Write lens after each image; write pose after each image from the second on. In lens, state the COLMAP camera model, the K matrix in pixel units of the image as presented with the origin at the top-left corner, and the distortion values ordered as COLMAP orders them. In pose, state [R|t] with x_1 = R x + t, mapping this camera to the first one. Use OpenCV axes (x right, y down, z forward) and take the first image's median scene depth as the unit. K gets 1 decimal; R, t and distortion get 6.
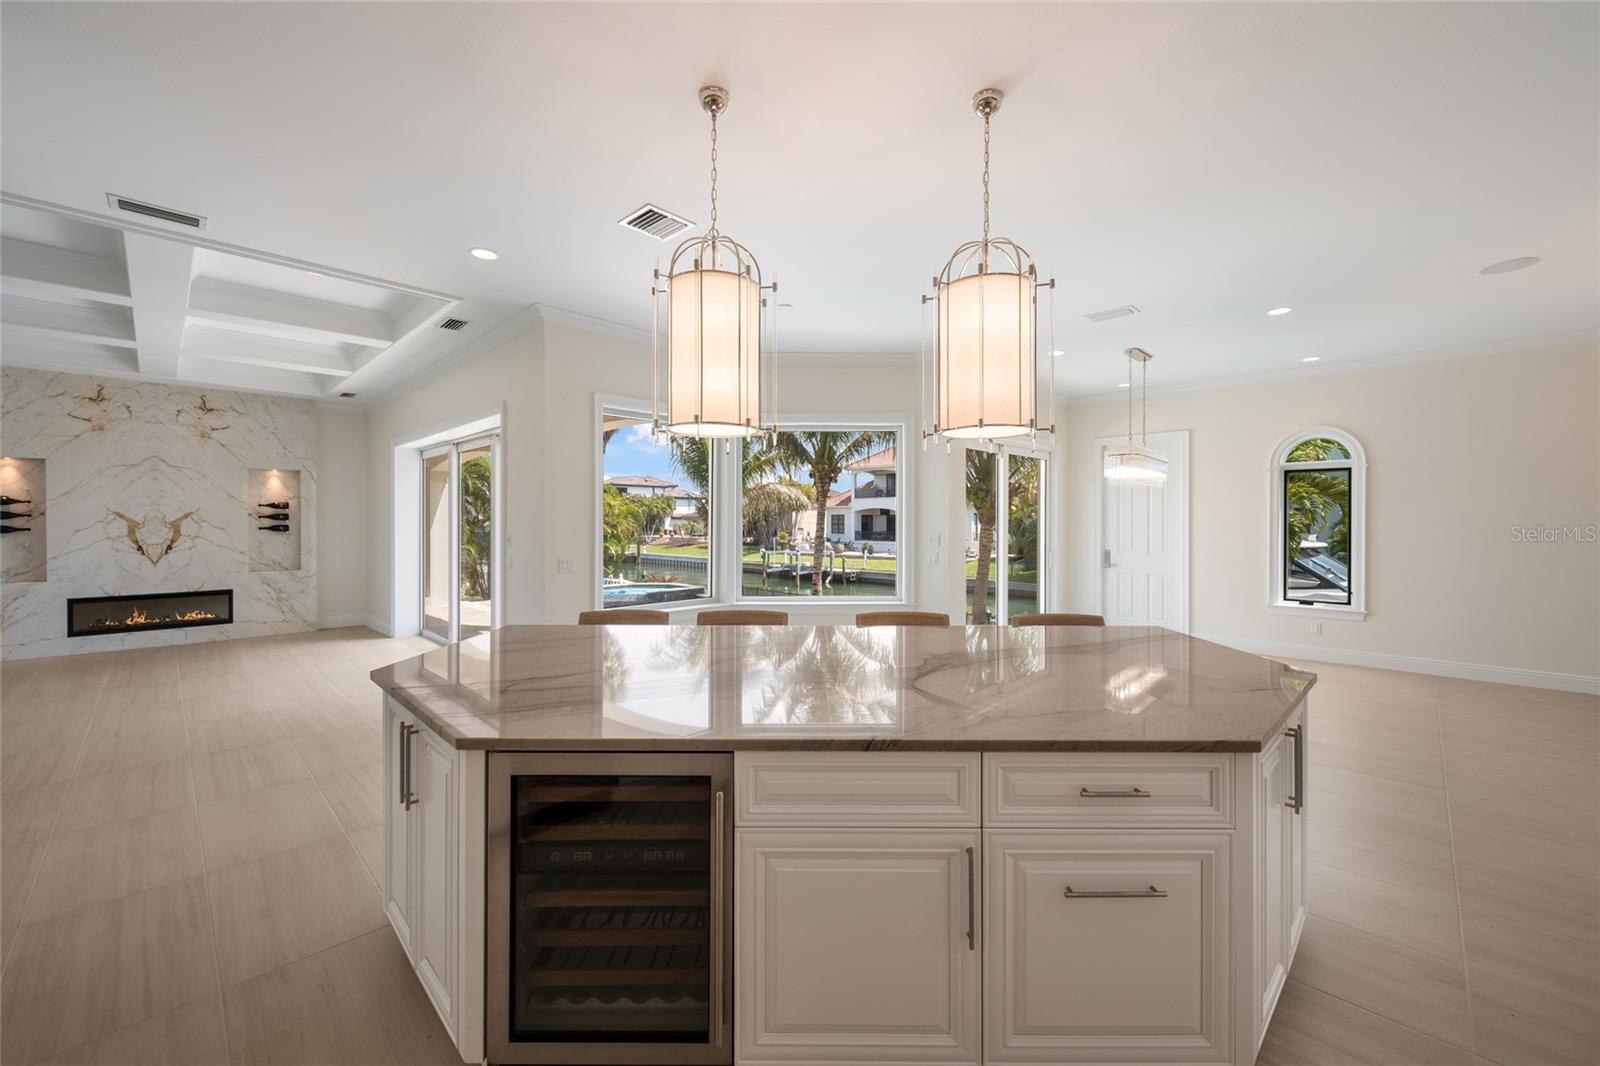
lens RADIAL K [[627.6, 0, 805.6], [0, 627.6, 528.1], [0, 0, 1]] dist [-0.000093, 0.000418]
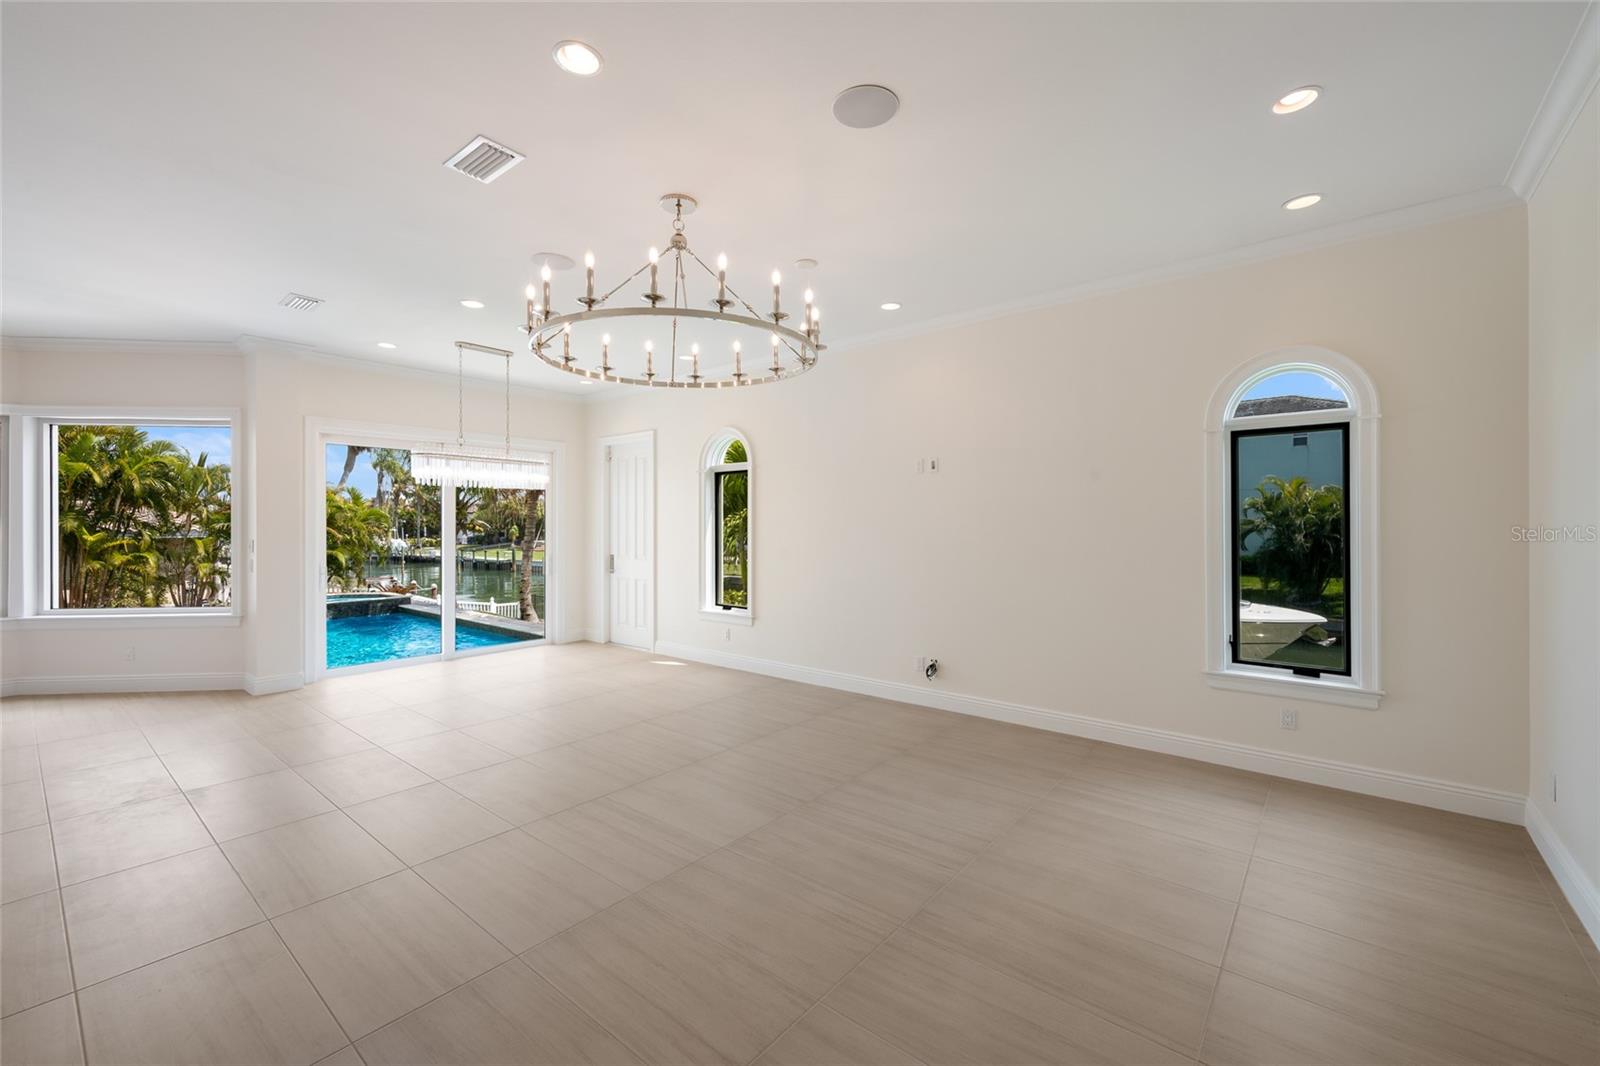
lens RADIAL K [[656.8, 0, 796.9], [0, 656.8, 527.2], [0, 0, 1]] dist [0.015766, 0.000113]
pose [[0.997151, -0.002832, 0.075372, 0.715860], [0.003344, 0.999972, -0.006665, 0.001107], [-0.075351, 0.006898, 0.997133, -0.022032]]
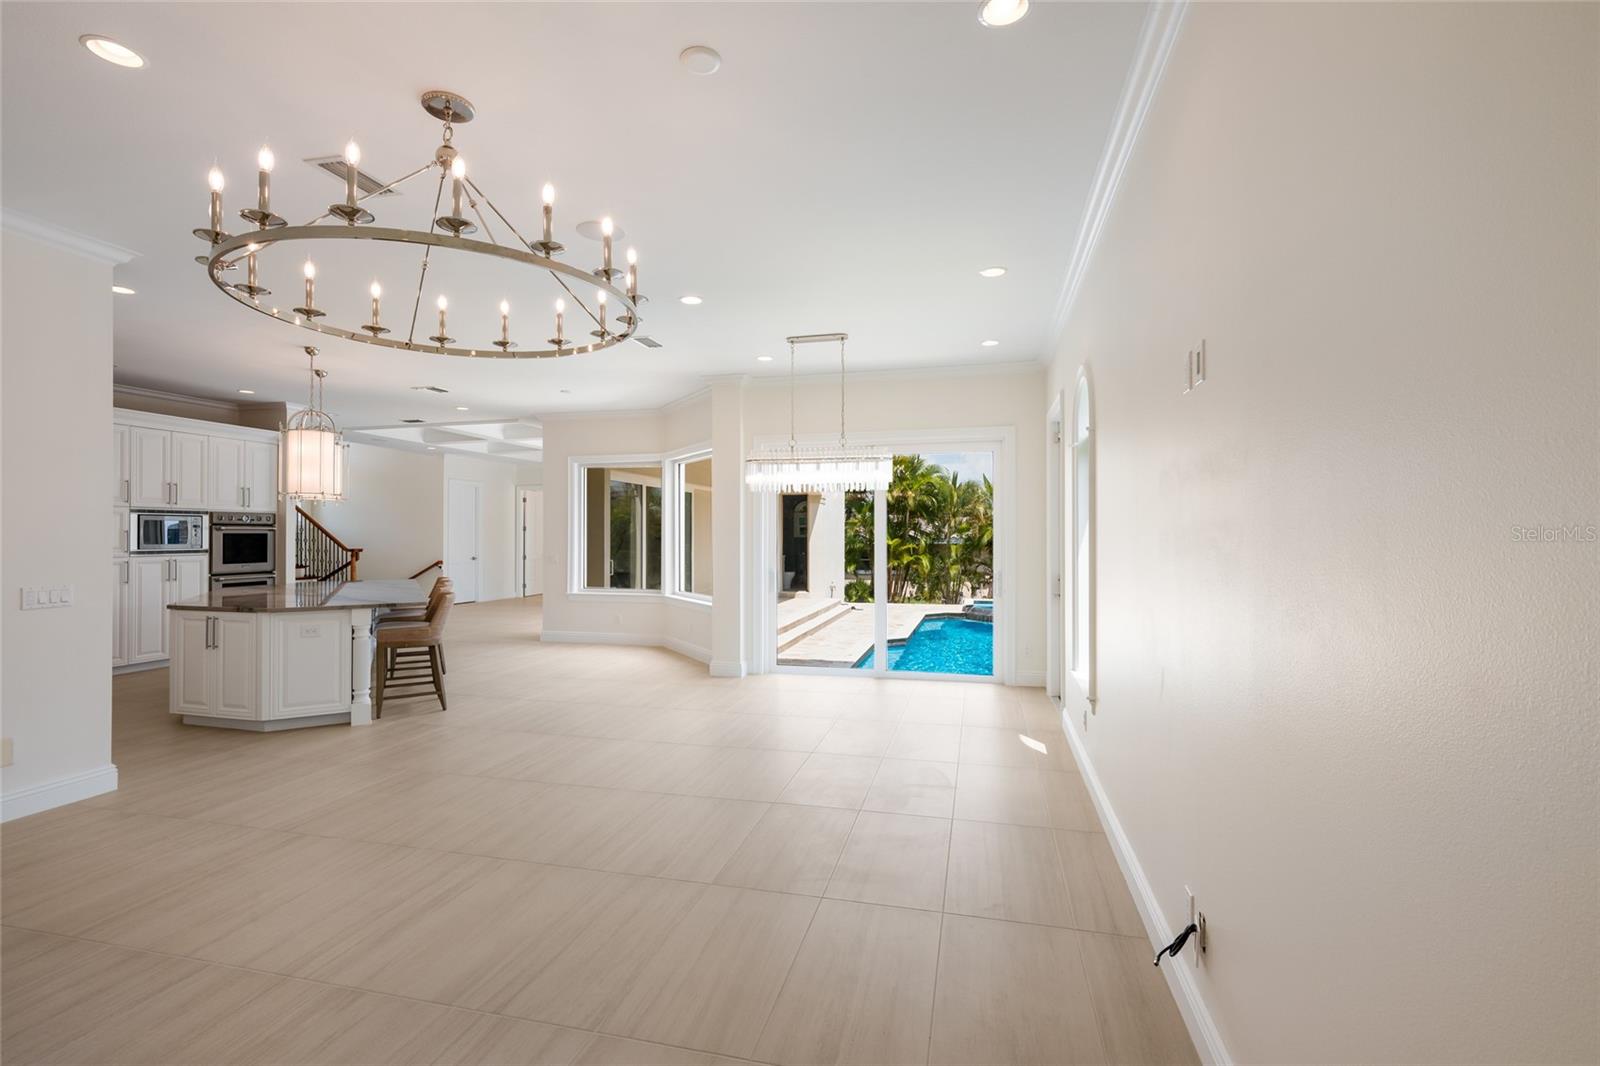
lens RADIAL K [[717.8, 0, 801.2], [0, 717.8, 528.8], [0, 0, 1]] dist [-0.001637, -0.000320]
pose [[0.506224, -0.008345, -0.862362, 1.054924], [-0.006861, 0.999883, -0.013704, -0.001426], [0.862375, 0.012854, 0.506107, 0.377233]]
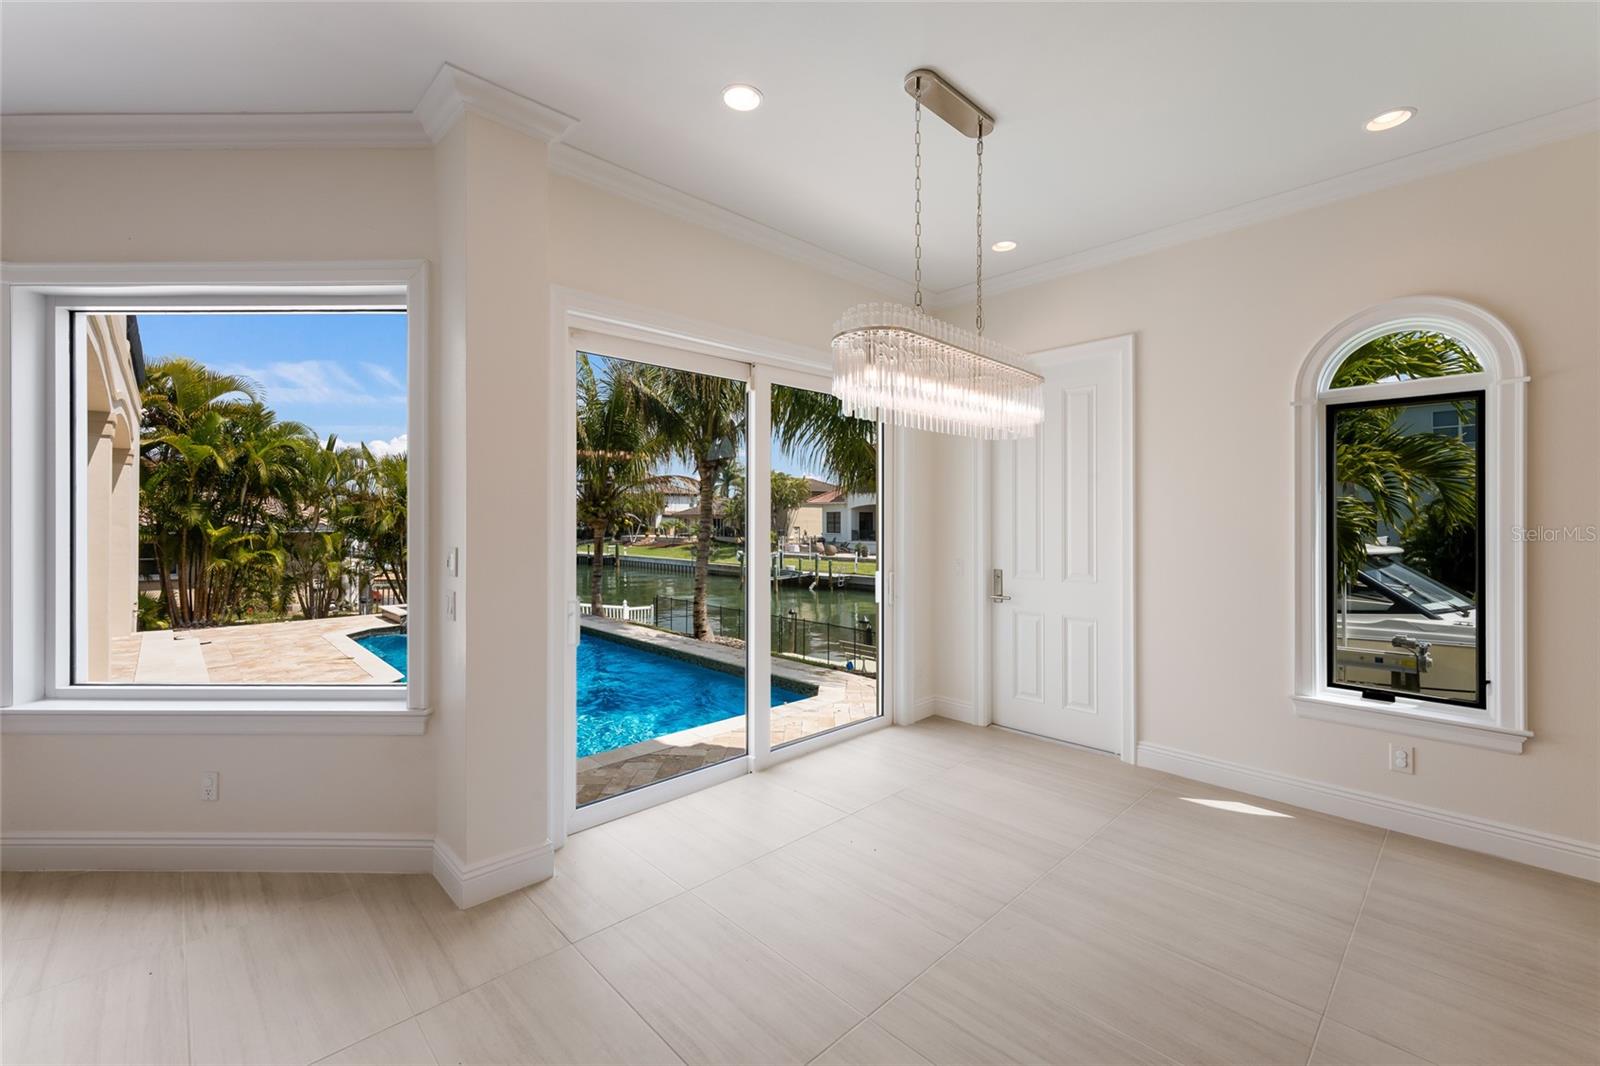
lens RADIAL K [[663.2, 0, 809.8], [0, 663.2, 521.9], [0, 0, 1]] dist [0.008757, 0.000038]
pose [[0.999653, -0.000529, -0.026338, 0.348129], [0.000334, 0.999973, -0.007404, -0.002103], [0.026341, 0.007392, 0.999626, 0.440316]]
